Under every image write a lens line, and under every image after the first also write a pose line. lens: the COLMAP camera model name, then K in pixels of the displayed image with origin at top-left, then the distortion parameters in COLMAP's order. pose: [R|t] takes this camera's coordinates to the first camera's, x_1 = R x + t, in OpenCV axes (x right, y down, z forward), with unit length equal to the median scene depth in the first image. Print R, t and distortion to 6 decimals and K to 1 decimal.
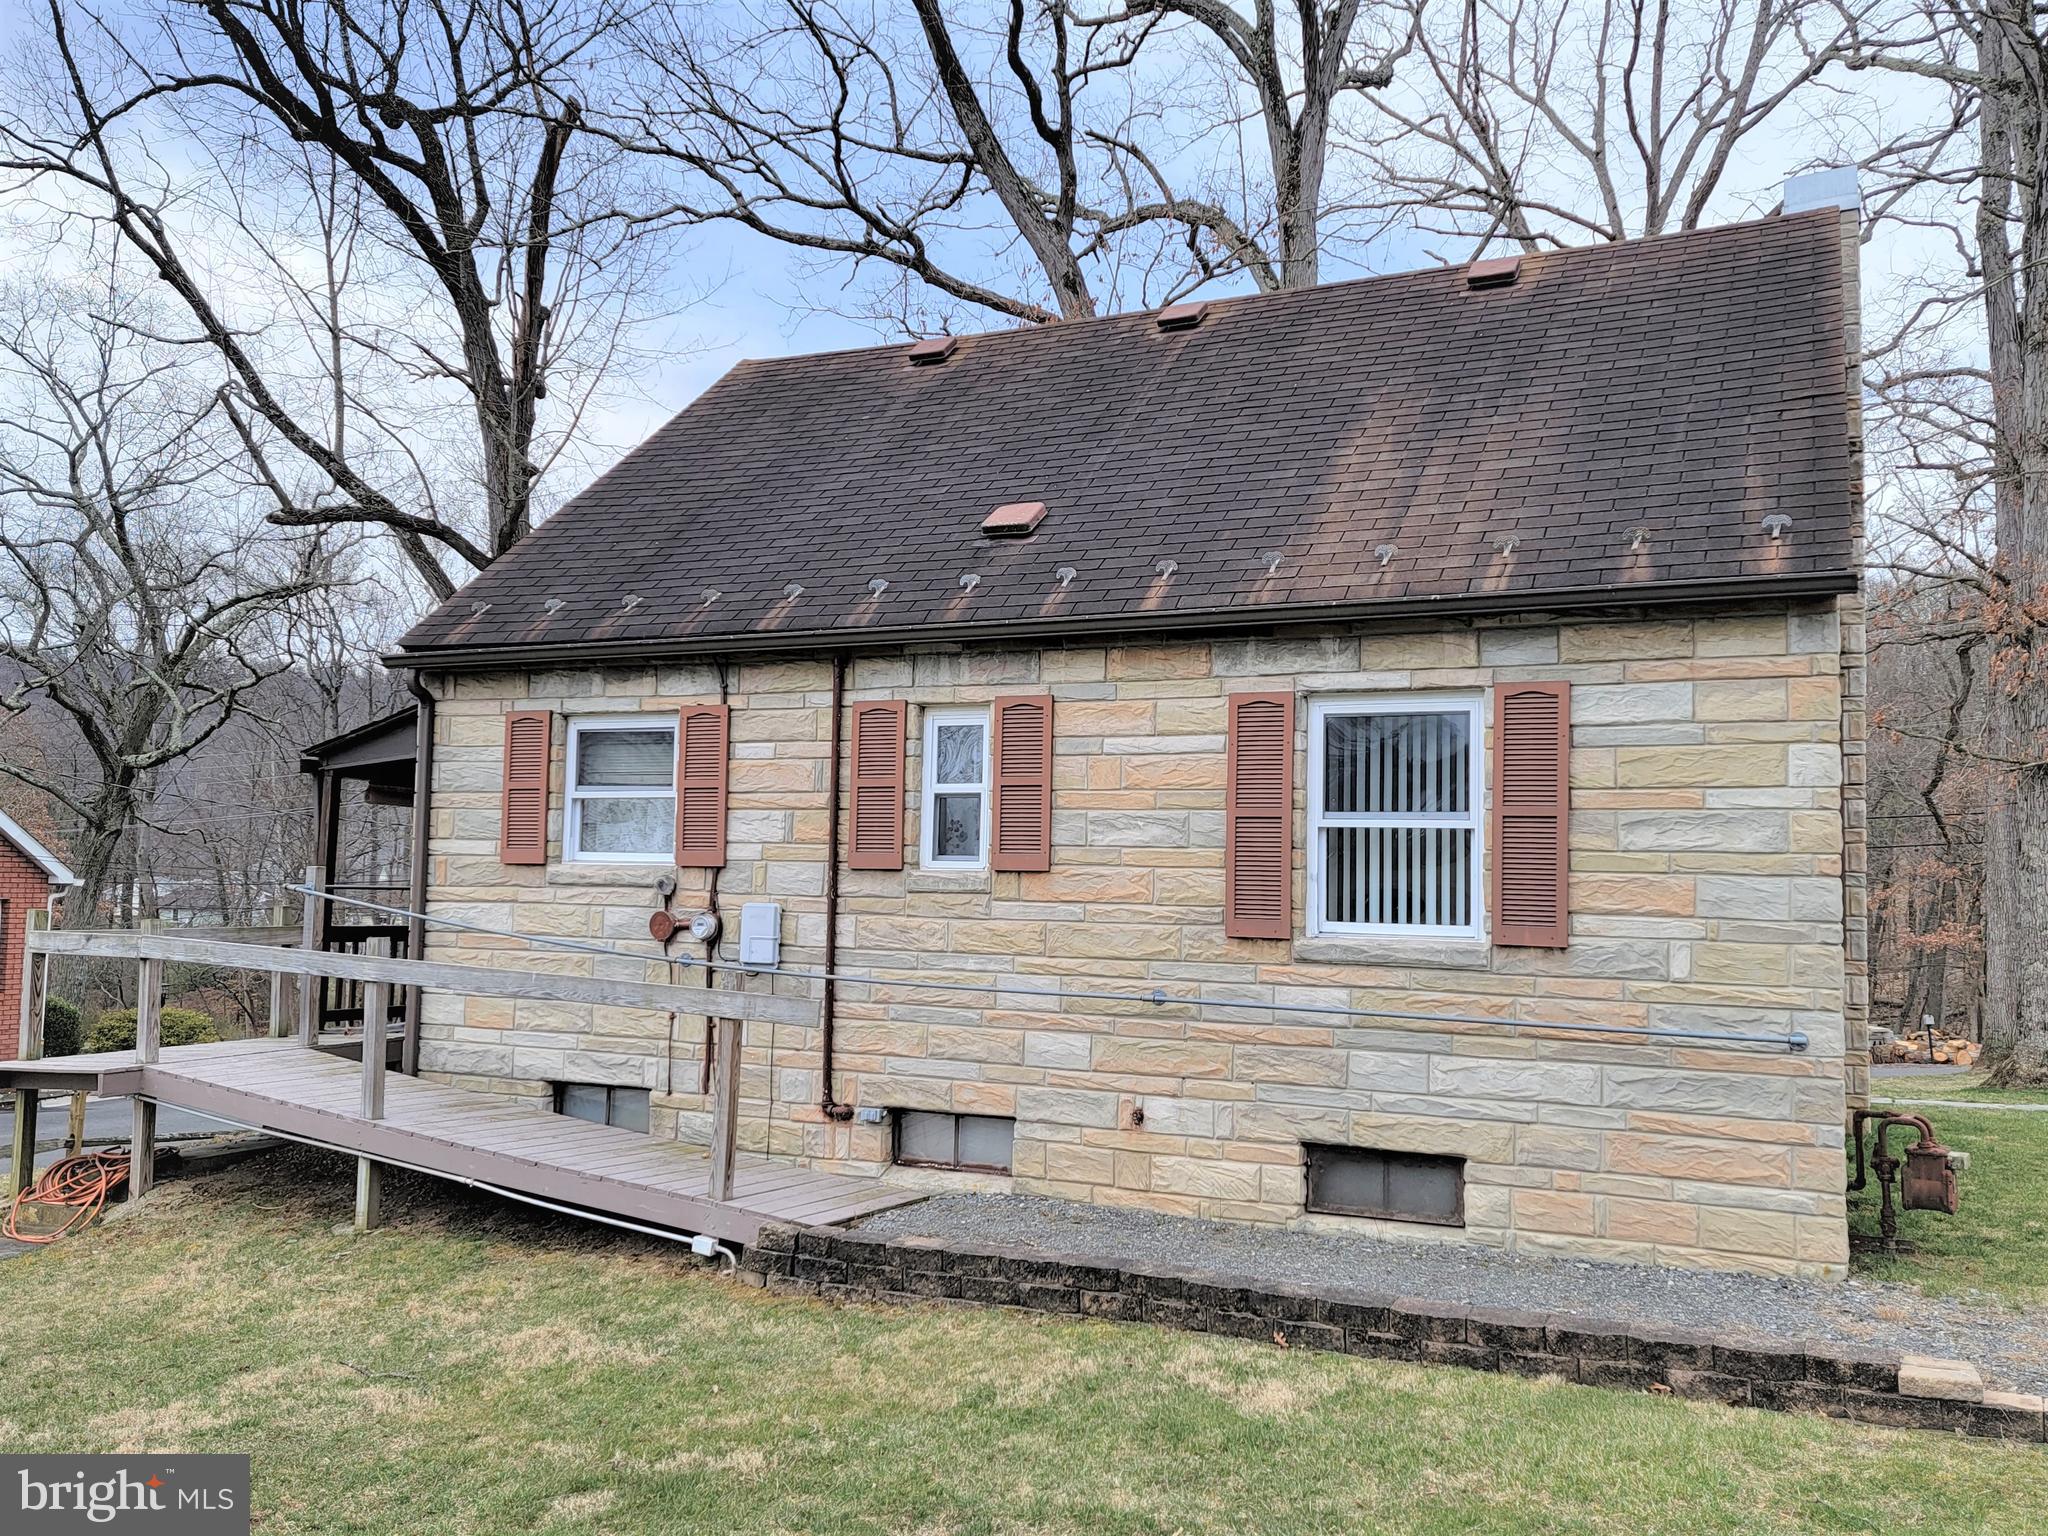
lens RADIAL K [[1686.7, 0, 1025.6], [0, 1686.7, 779.8], [0, 0, 1]] dist [0.020532, 0.000481]
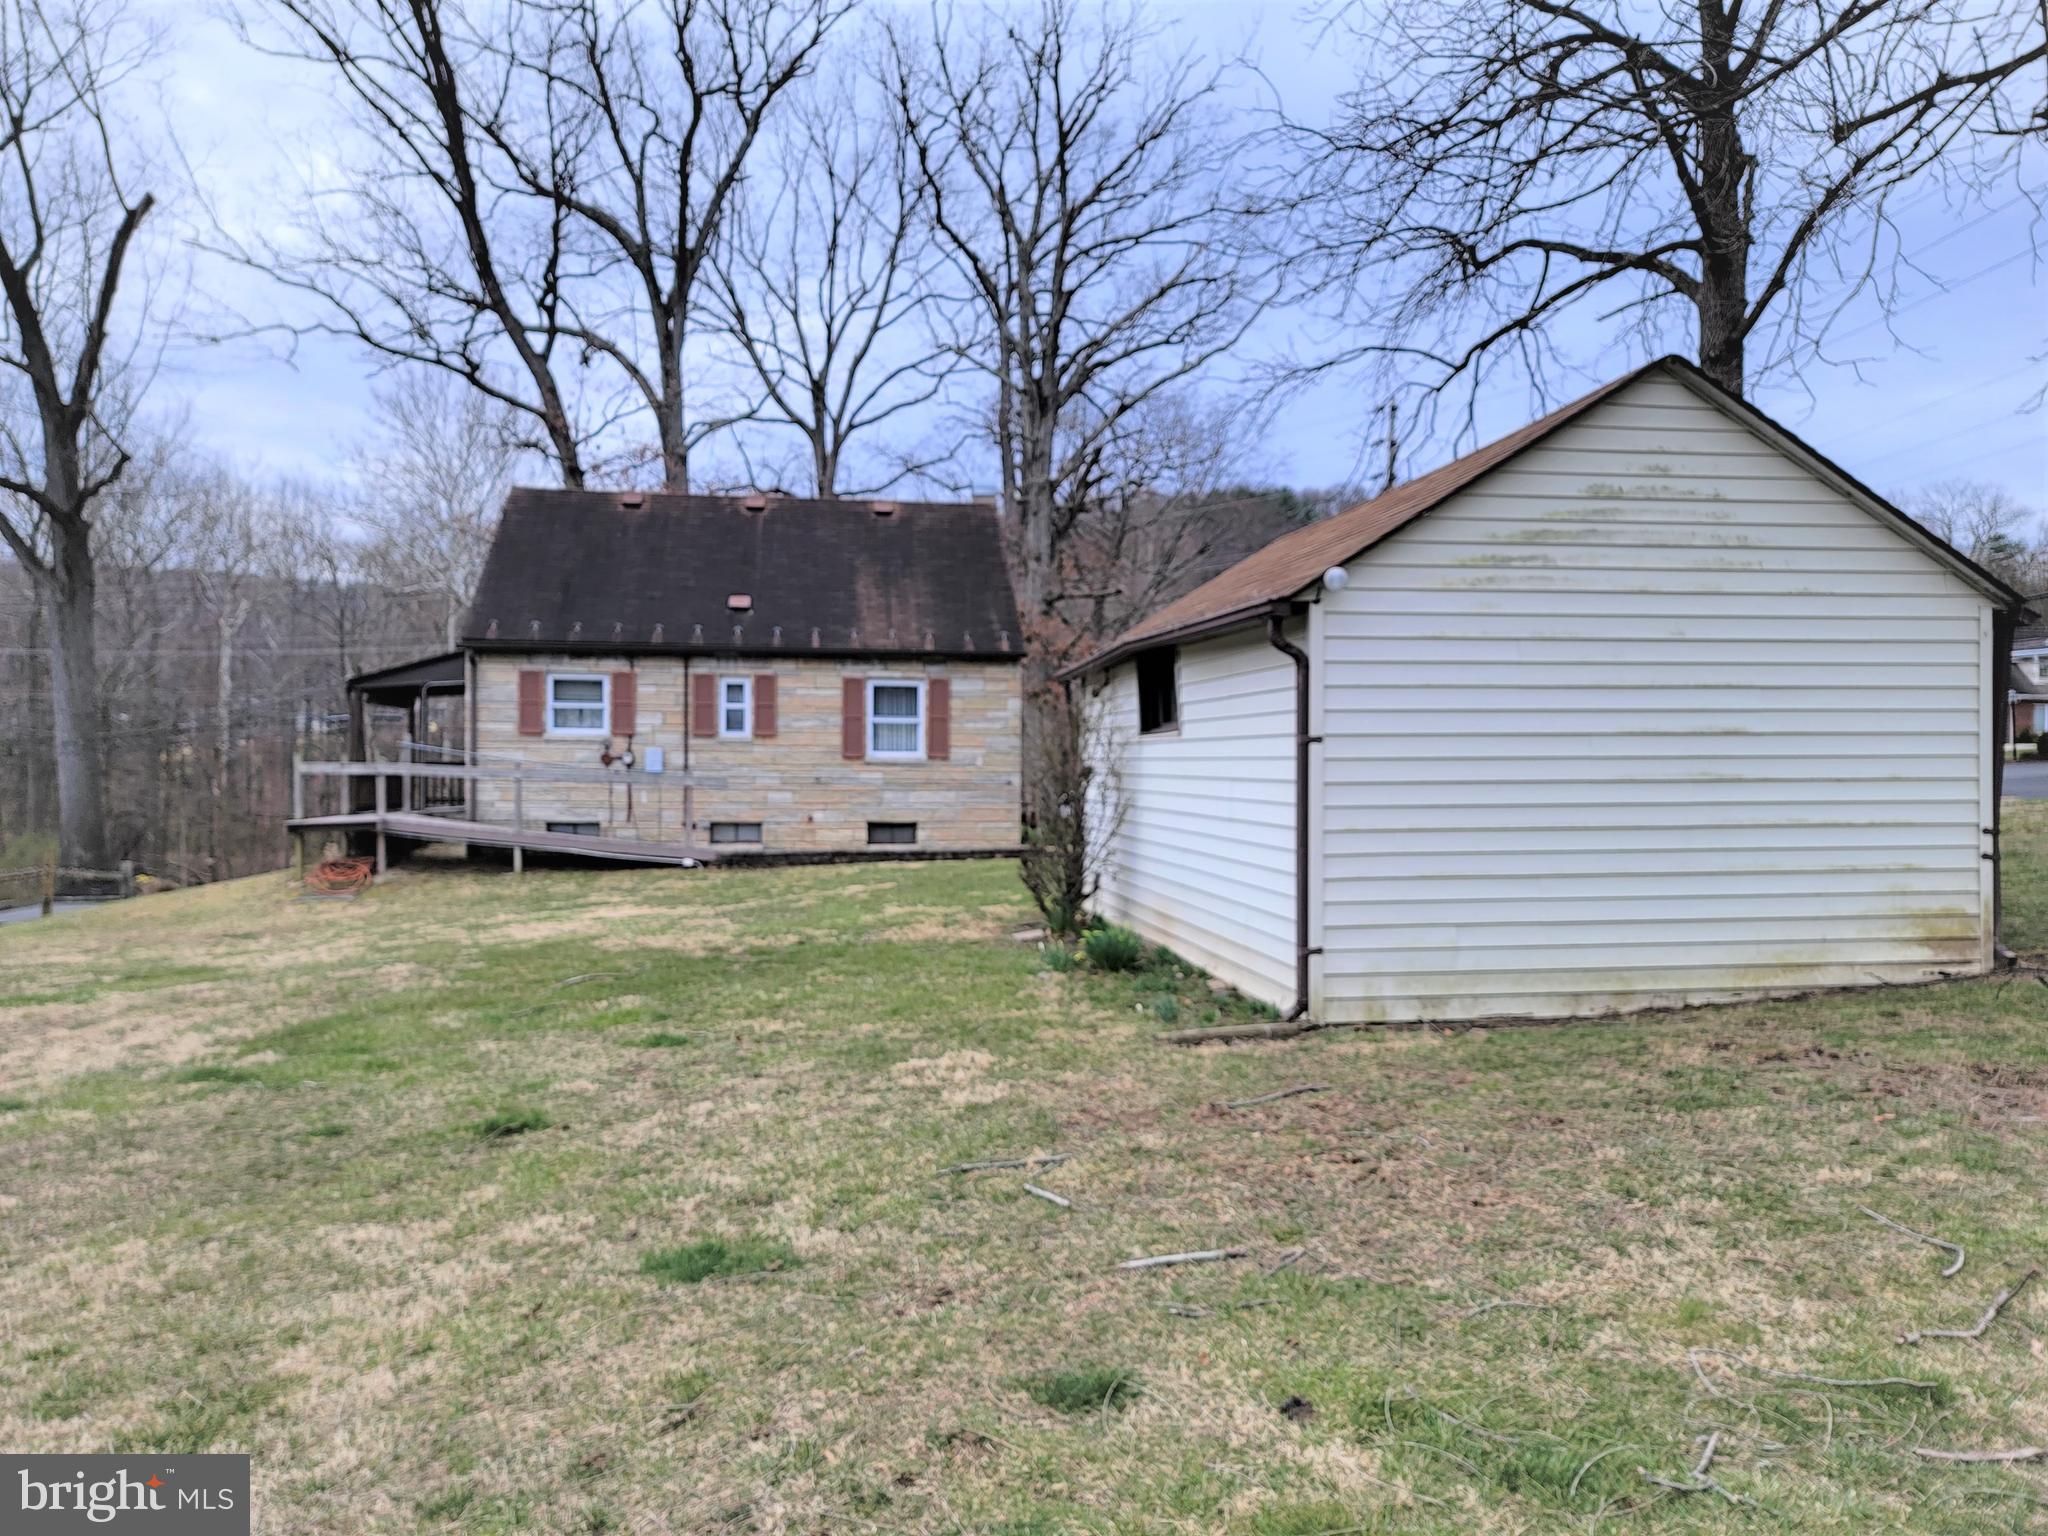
lens RADIAL K [[1686.7, 0, 1025.2], [0, 1686.7, 766.6], [0, 0, 1]] dist [0.020532, 0.000481]
pose [[0.827735, -0.012714, 0.560975, -1.176716], [-0.025756, 0.997829, 0.060617, -0.074468], [-0.560528, -0.064624, 0.825610, -1.518936]]
